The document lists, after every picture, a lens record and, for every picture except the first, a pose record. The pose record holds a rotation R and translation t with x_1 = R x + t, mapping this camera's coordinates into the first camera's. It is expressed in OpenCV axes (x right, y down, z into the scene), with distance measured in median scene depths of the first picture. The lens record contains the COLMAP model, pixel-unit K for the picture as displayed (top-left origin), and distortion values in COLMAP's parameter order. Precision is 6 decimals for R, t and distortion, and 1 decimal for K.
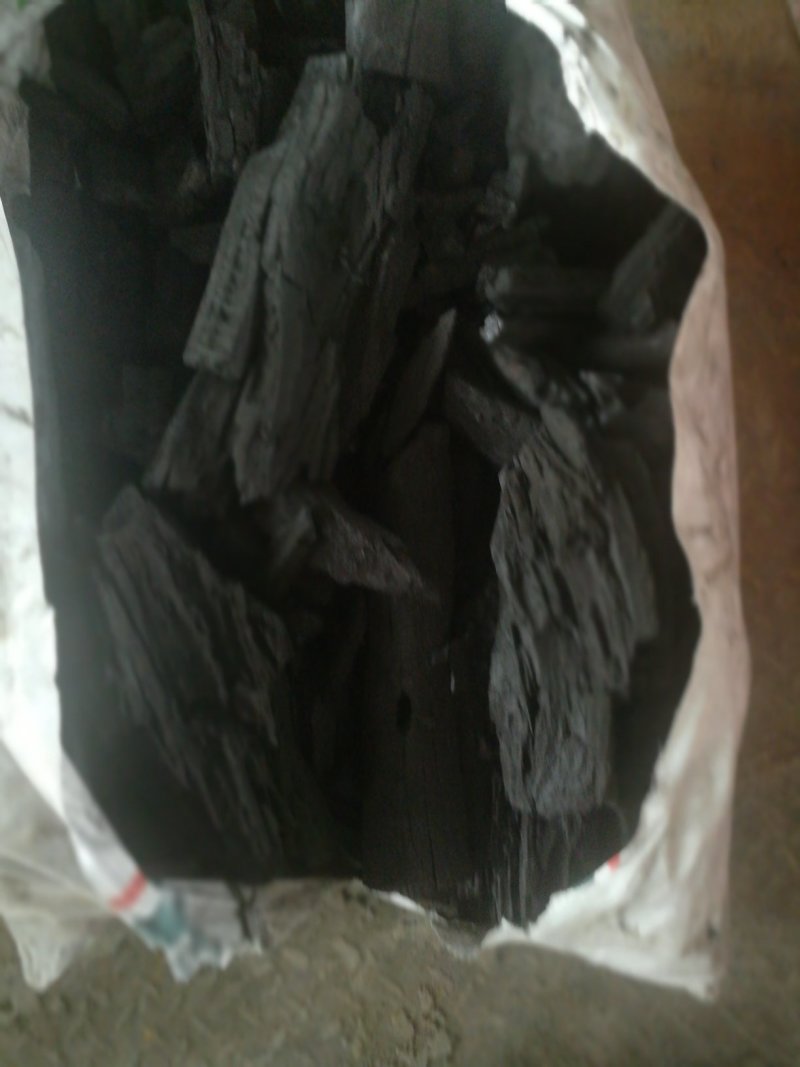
lens RADIAL K [[798.6, 0, 400.0], [0, 798.6, 533.5], [0, 0, 1]] dist [-0.013250, 0.030364]
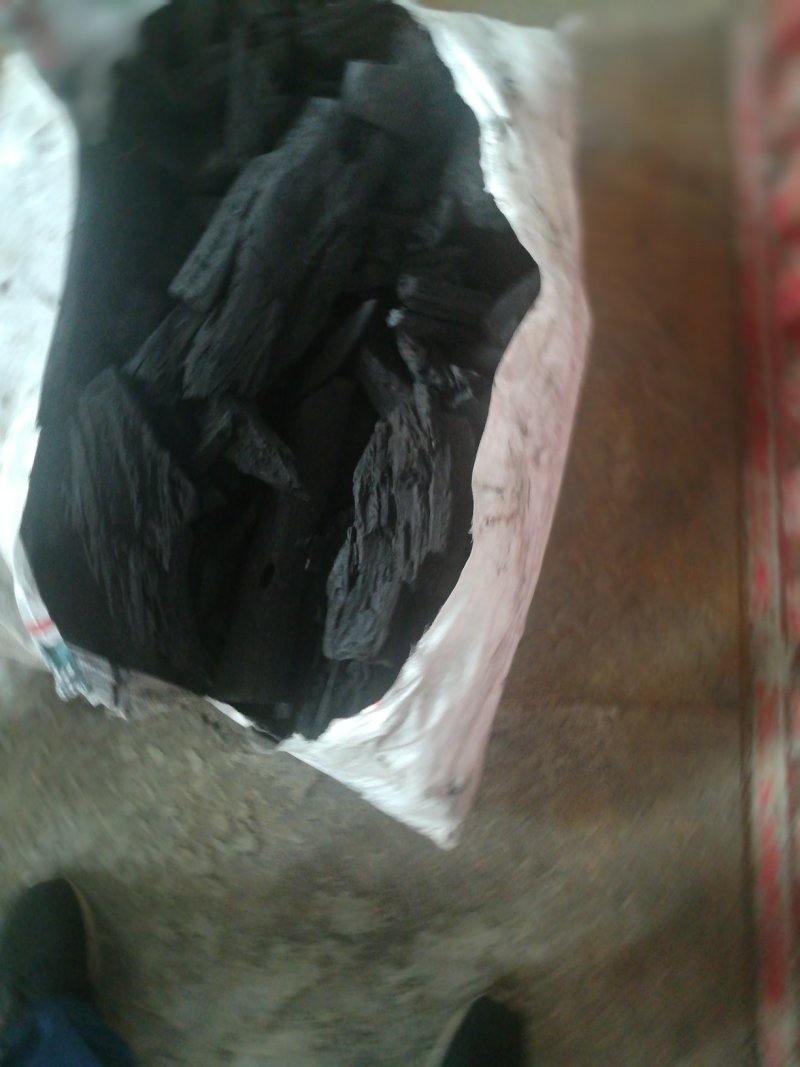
lens RADIAL K [[798.6, 0, 400.0], [0, 798.6, 533.5], [0, 0, 1]] dist [-0.013250, 0.030364]
pose [[0.972959, 0.230389, -0.016462, 0.240489], [-0.230467, 0.973076, -0.002997, 0.107955], [0.015329, 0.006710, 0.999860, -0.377811]]
